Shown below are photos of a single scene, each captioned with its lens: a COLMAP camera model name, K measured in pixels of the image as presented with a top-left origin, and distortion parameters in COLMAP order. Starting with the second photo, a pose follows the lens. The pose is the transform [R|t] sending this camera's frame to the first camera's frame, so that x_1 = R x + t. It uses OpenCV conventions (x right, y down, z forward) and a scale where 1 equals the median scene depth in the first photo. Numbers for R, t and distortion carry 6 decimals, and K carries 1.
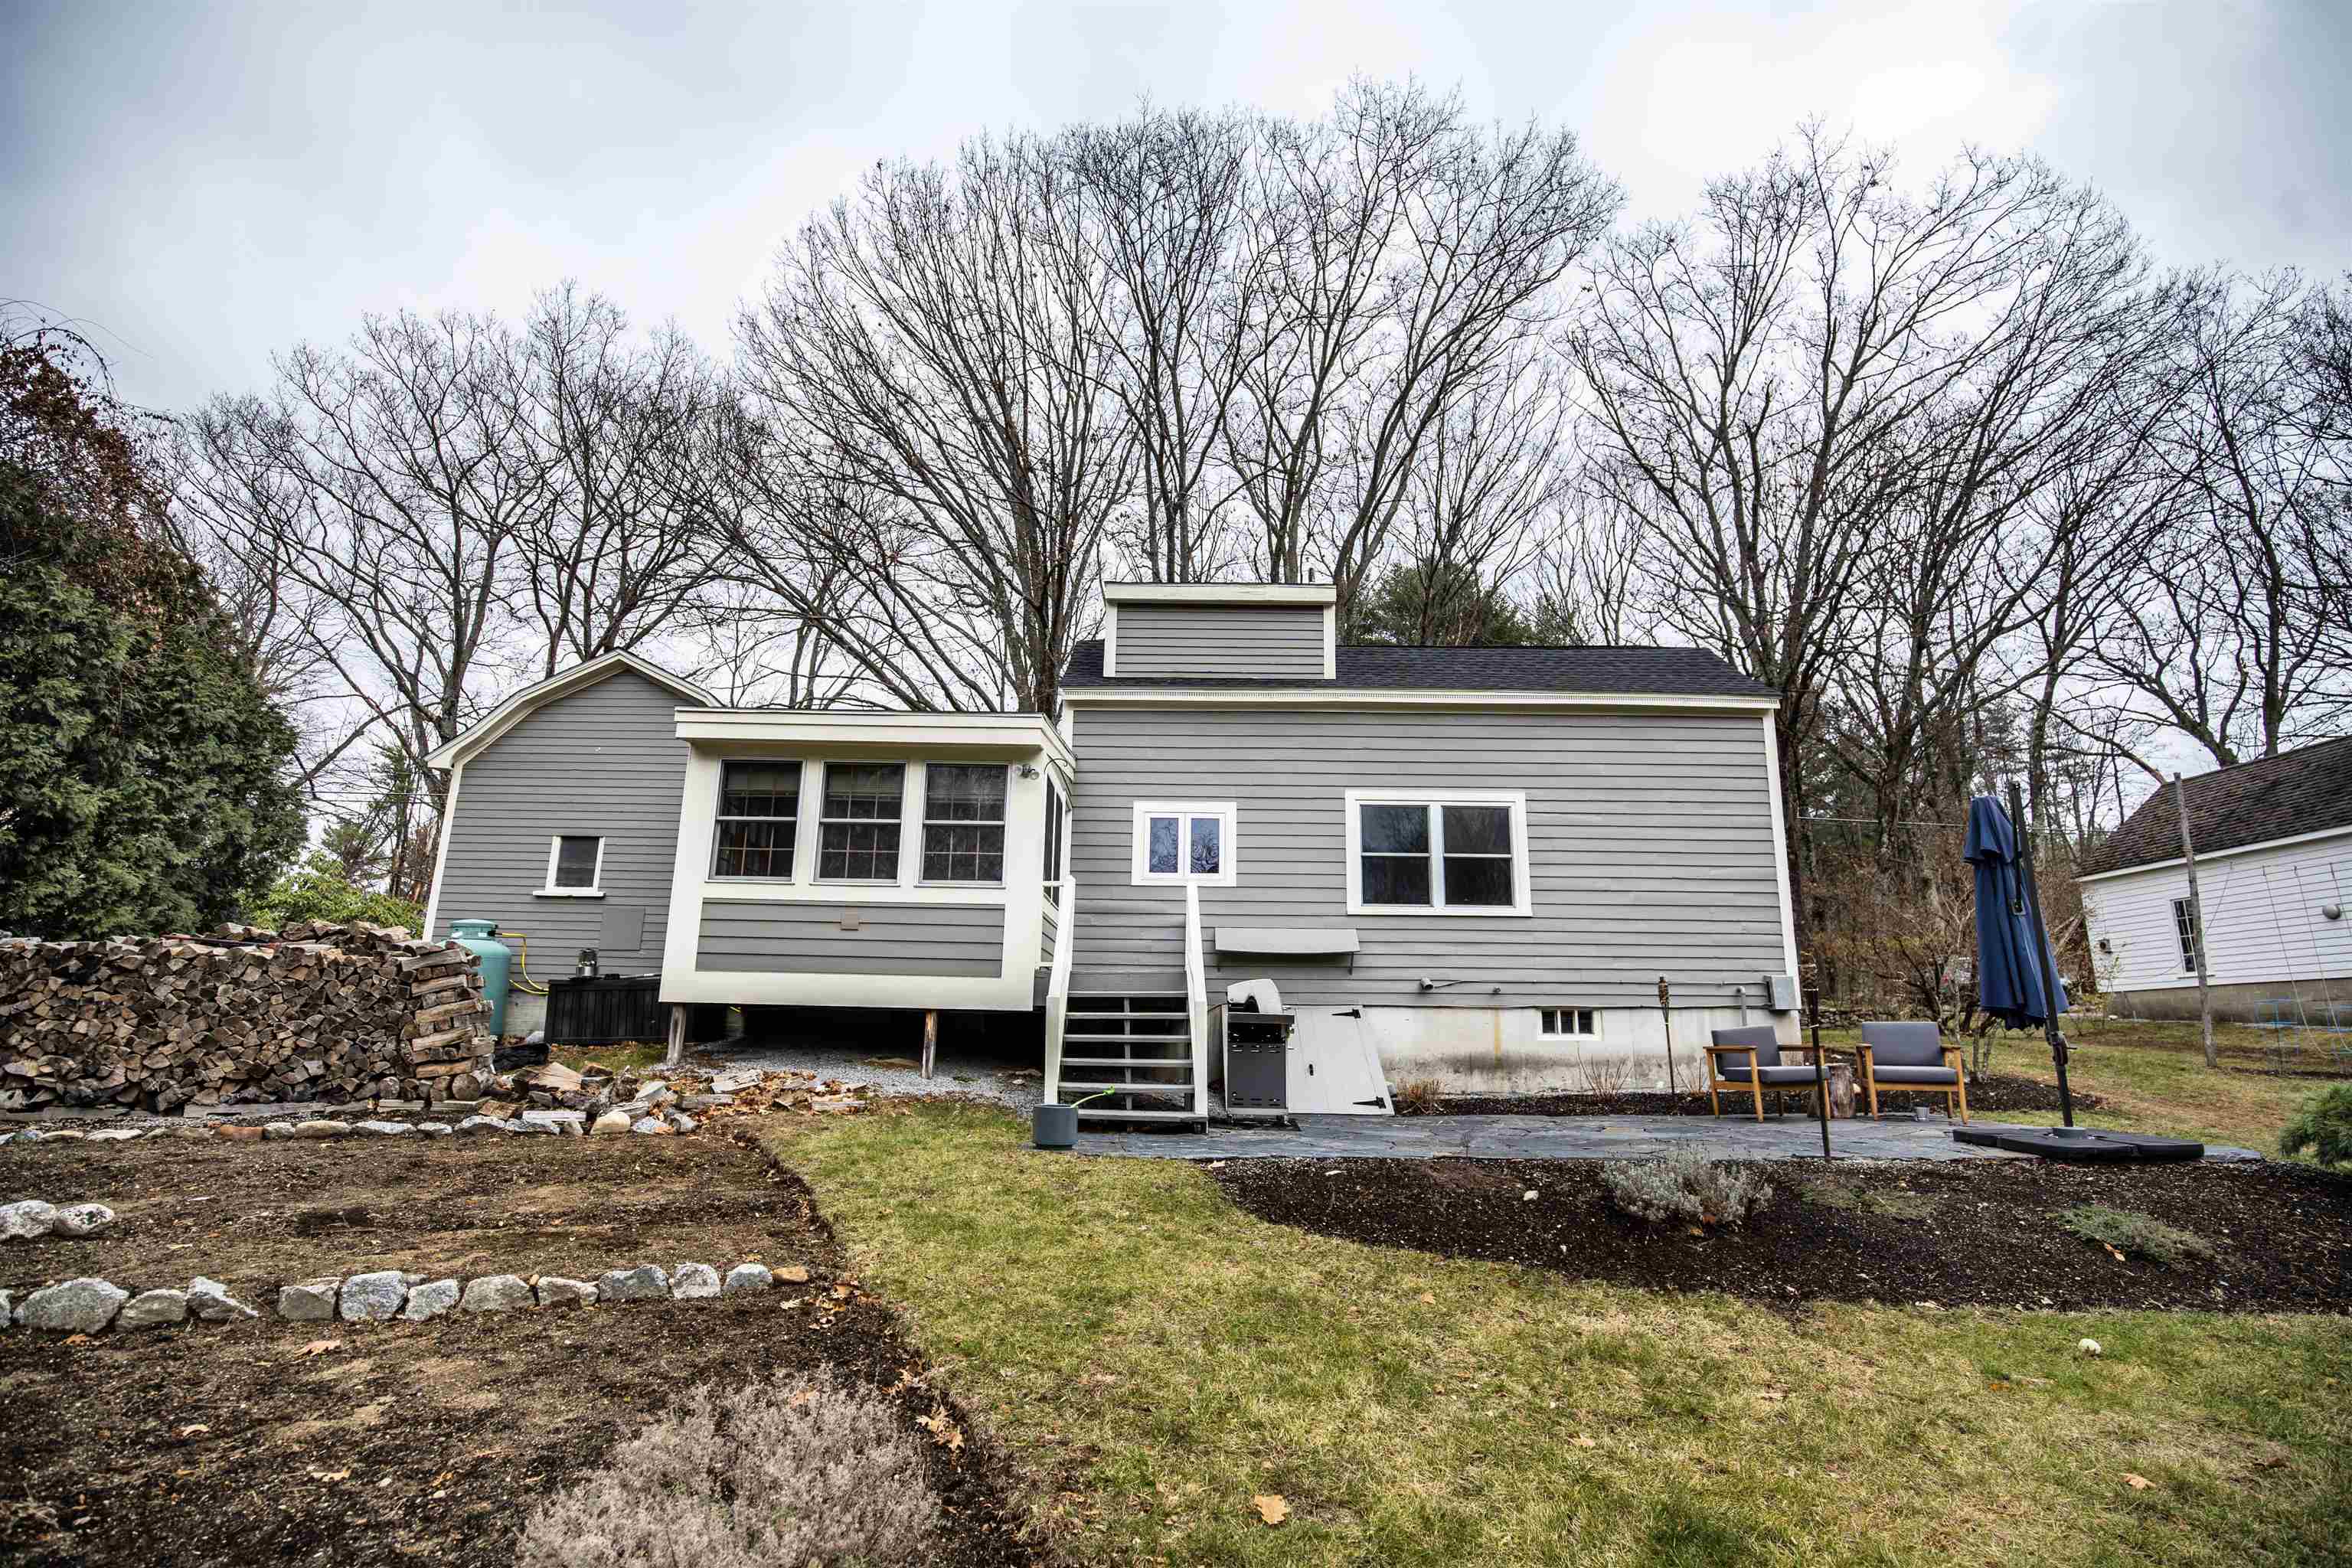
lens RADIAL K [[1083.8, 0, 1179.2], [0, 1083.8, 790.0], [0, 0, 1]] dist [-0.024289, 0.000485]
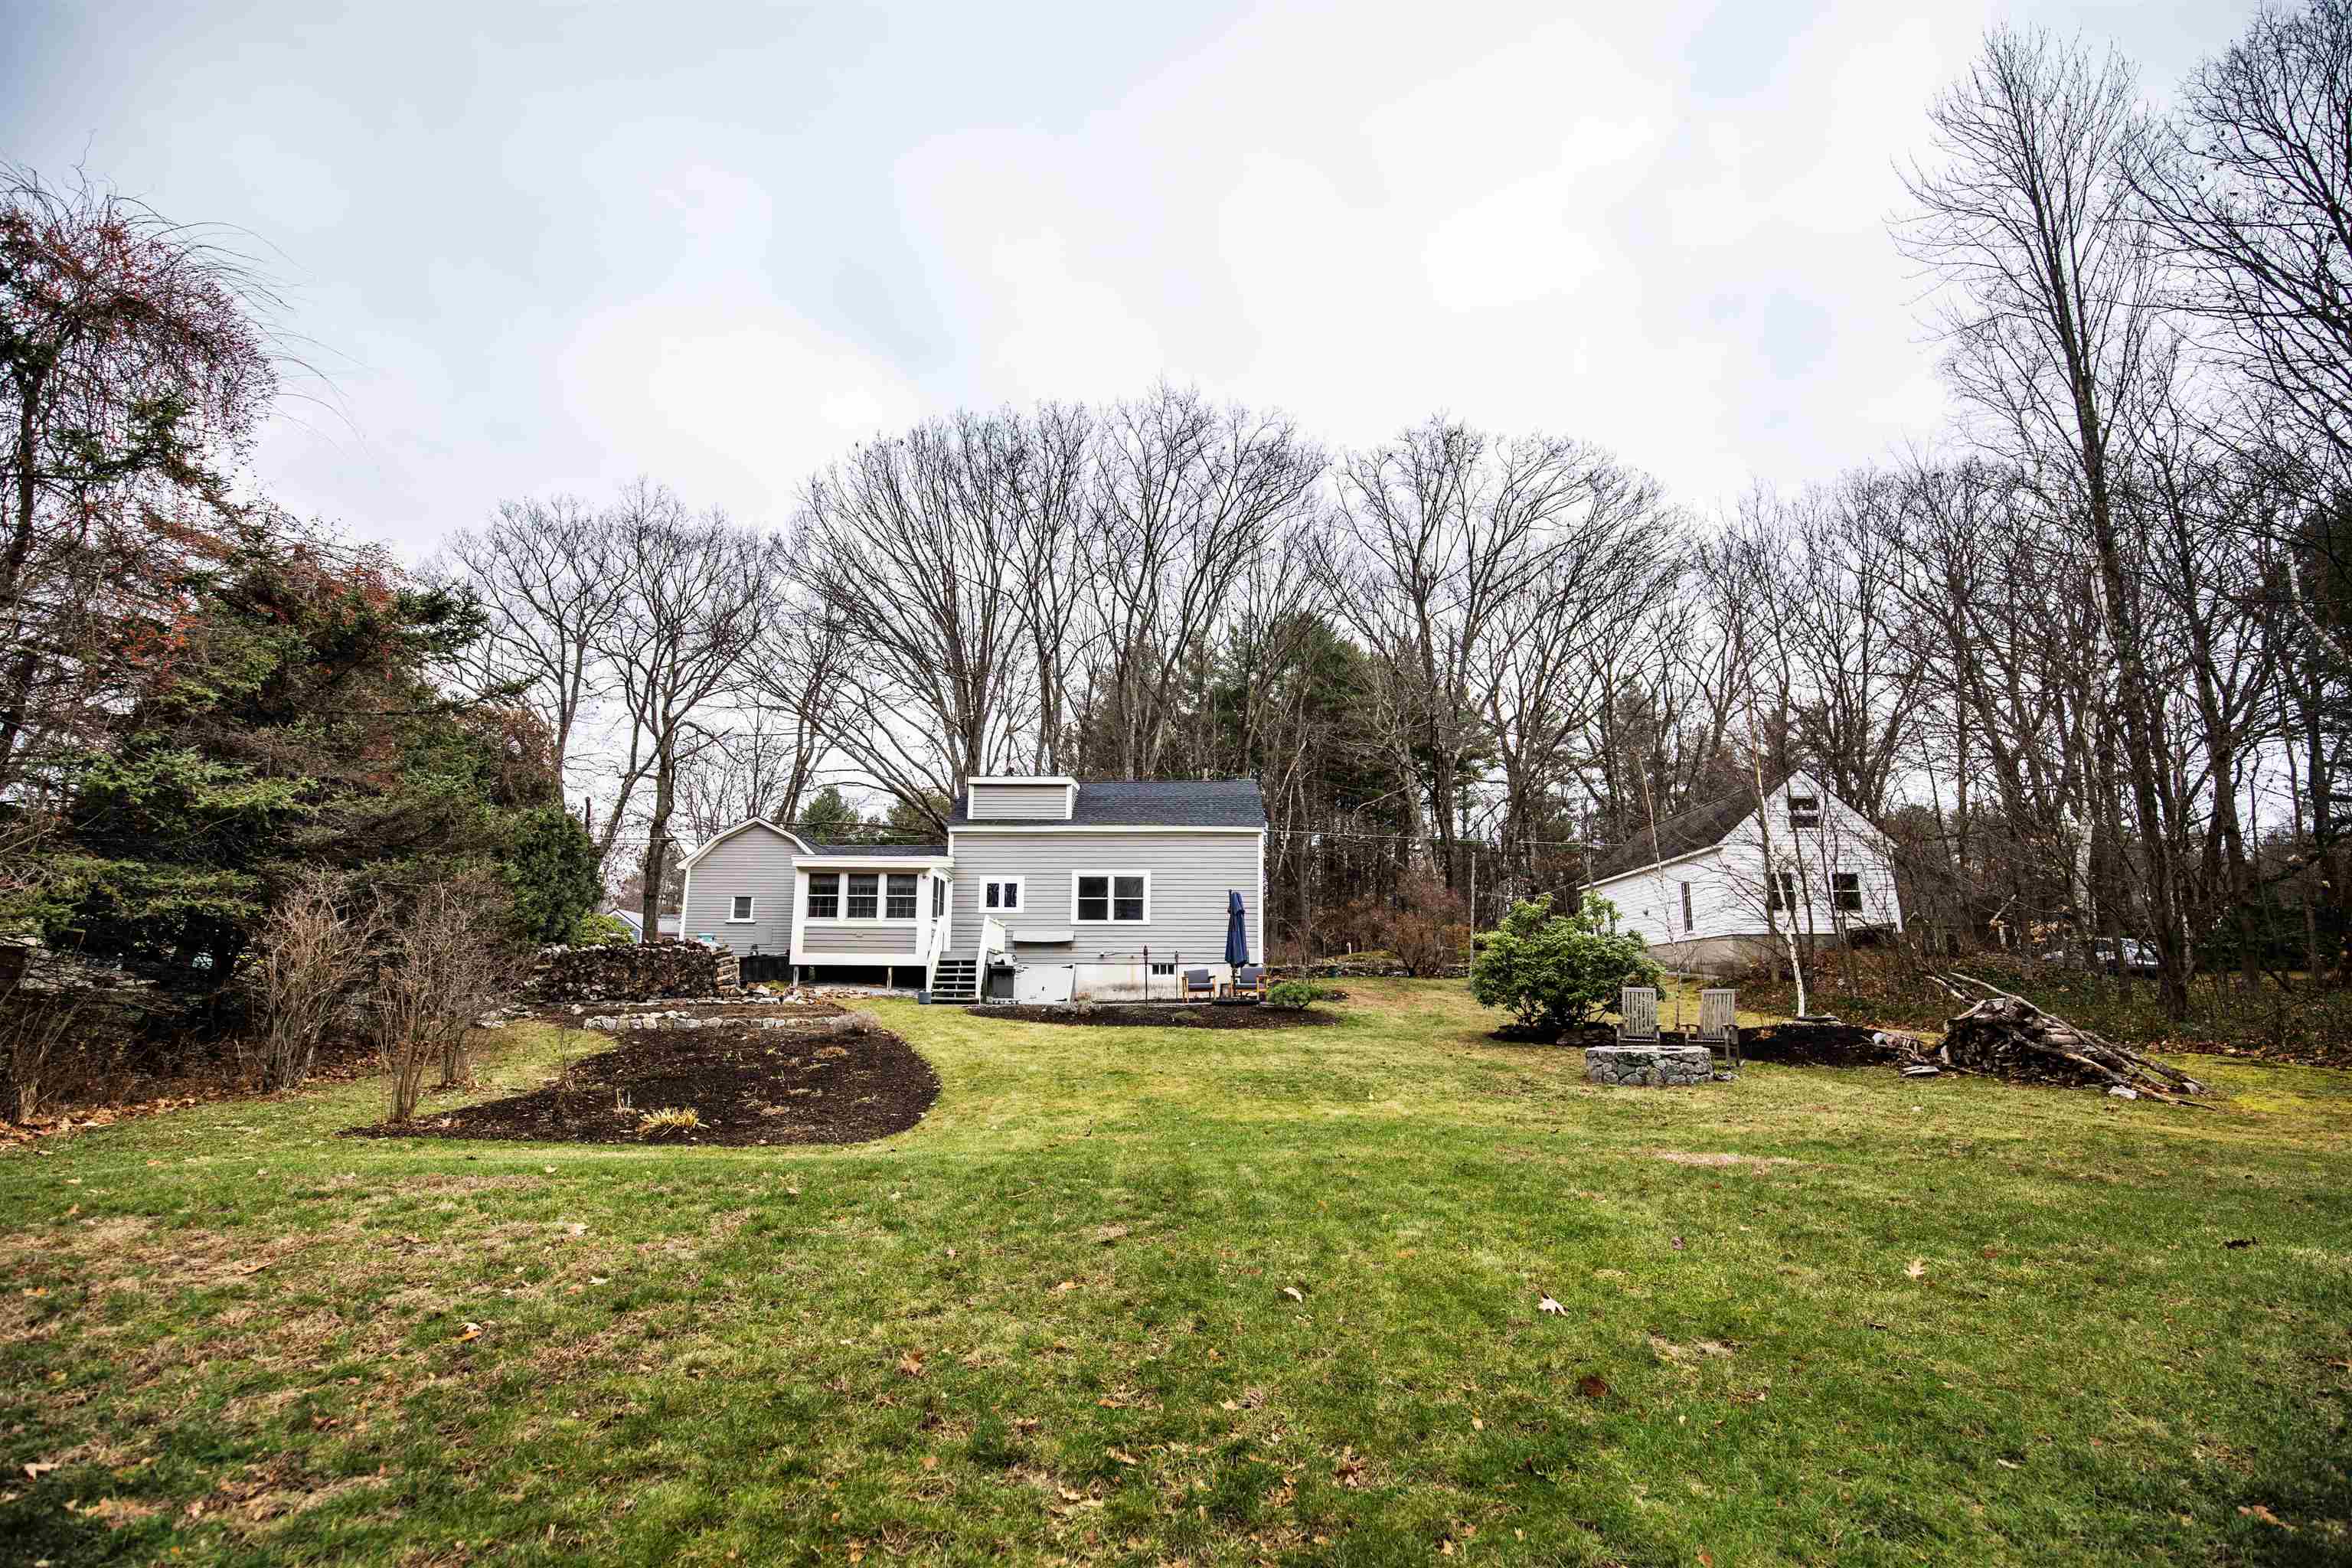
lens RADIAL K [[1083.8, 0, 1176.7], [0, 1083.8, 774.2], [0, 0, 1]] dist [-0.024289, 0.000485]
pose [[0.999773, -0.008946, 0.019337, 0.346010], [0.008666, 0.999857, 0.014520, -0.243604], [-0.019465, -0.014349, 0.999708, -1.345006]]
